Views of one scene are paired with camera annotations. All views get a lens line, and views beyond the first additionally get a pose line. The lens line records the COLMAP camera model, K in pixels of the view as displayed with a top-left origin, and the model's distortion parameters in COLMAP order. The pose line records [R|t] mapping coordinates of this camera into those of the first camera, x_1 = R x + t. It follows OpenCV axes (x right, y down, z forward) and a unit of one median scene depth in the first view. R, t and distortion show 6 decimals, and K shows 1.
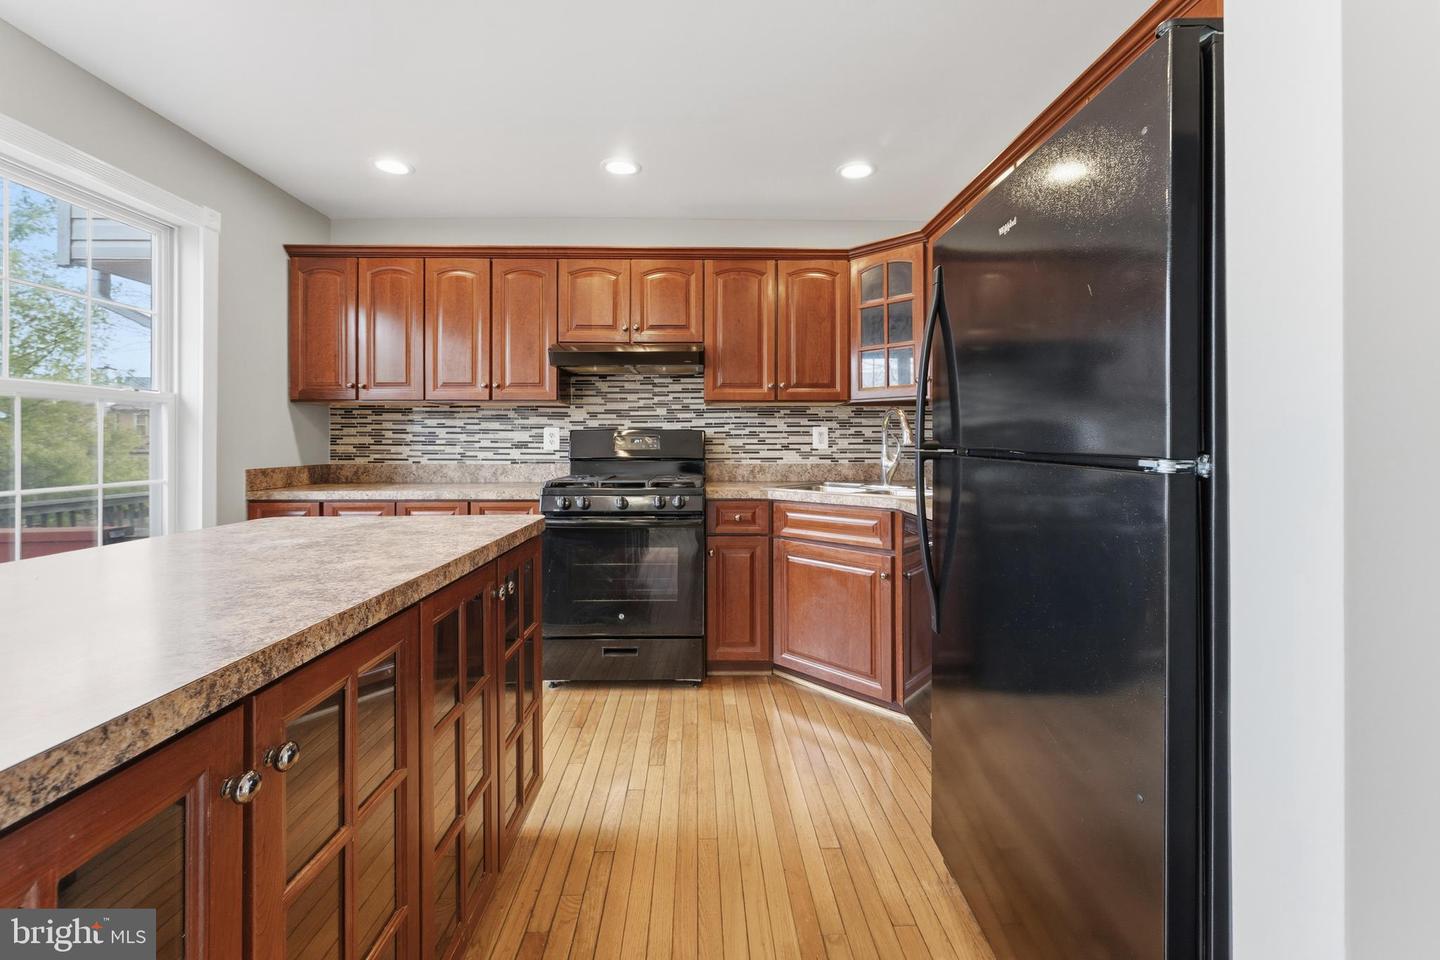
lens RADIAL K [[581.4, 0, 720.9], [0, 581.4, 439.4], [0, 0, 1]] dist [-0.000628, -0.000089]
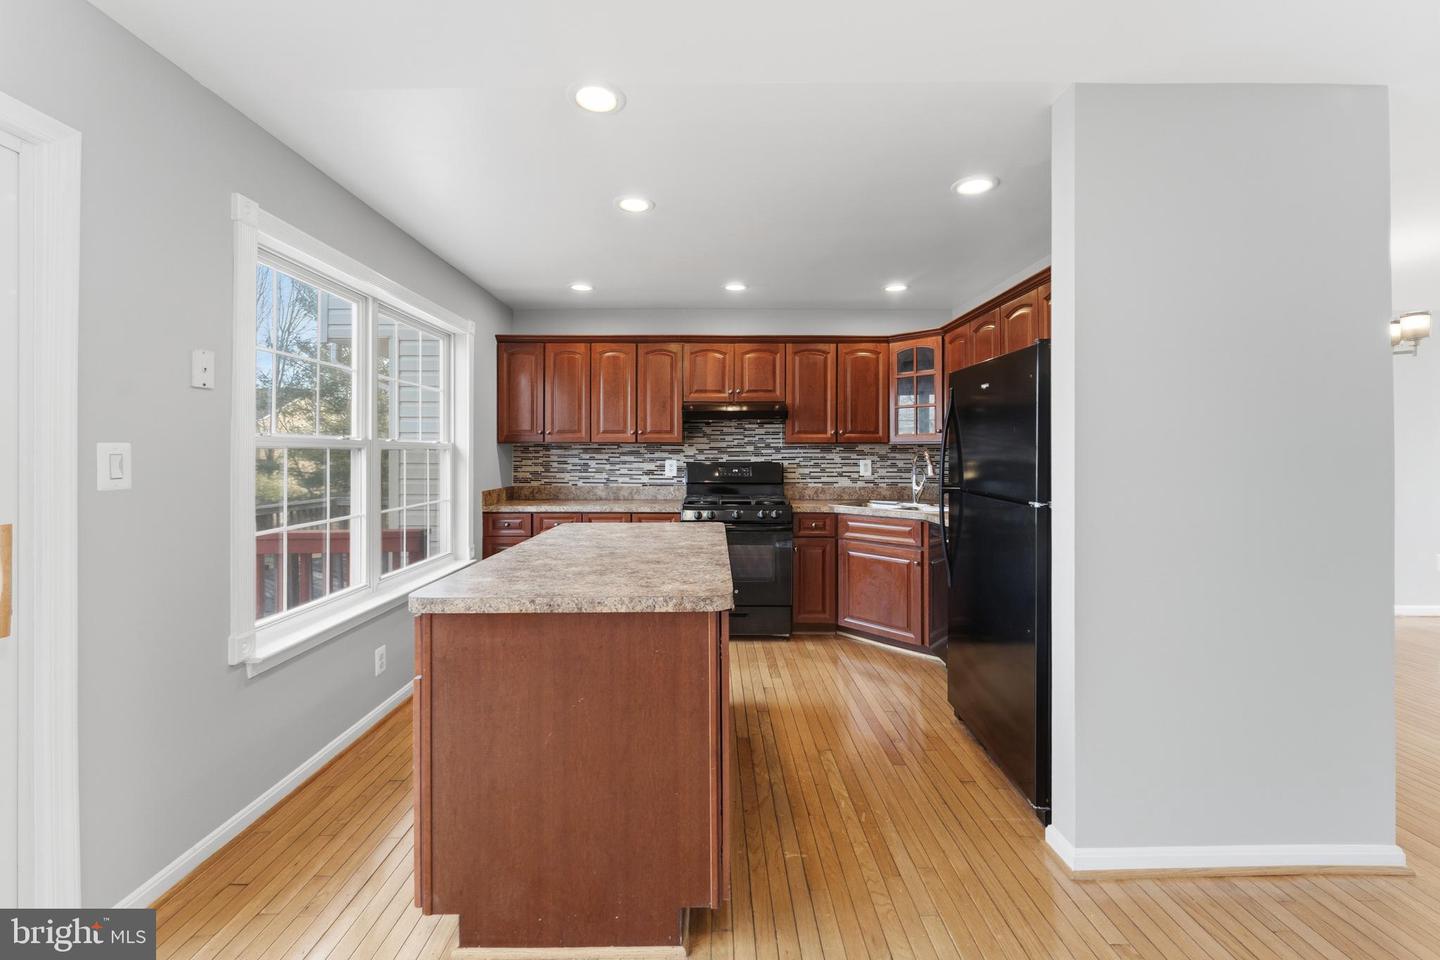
lens RADIAL K [[577.9, 0, 721.2], [0, 577.9, 448.6], [0, 0, 1]] dist [-0.000209, -0.000317]
pose [[0.999701, 0.001748, -0.024407, -0.151403], [-0.001796, 0.999997, -0.001935, -0.049493], [0.024403, 0.001978, 0.999700, -0.412415]]
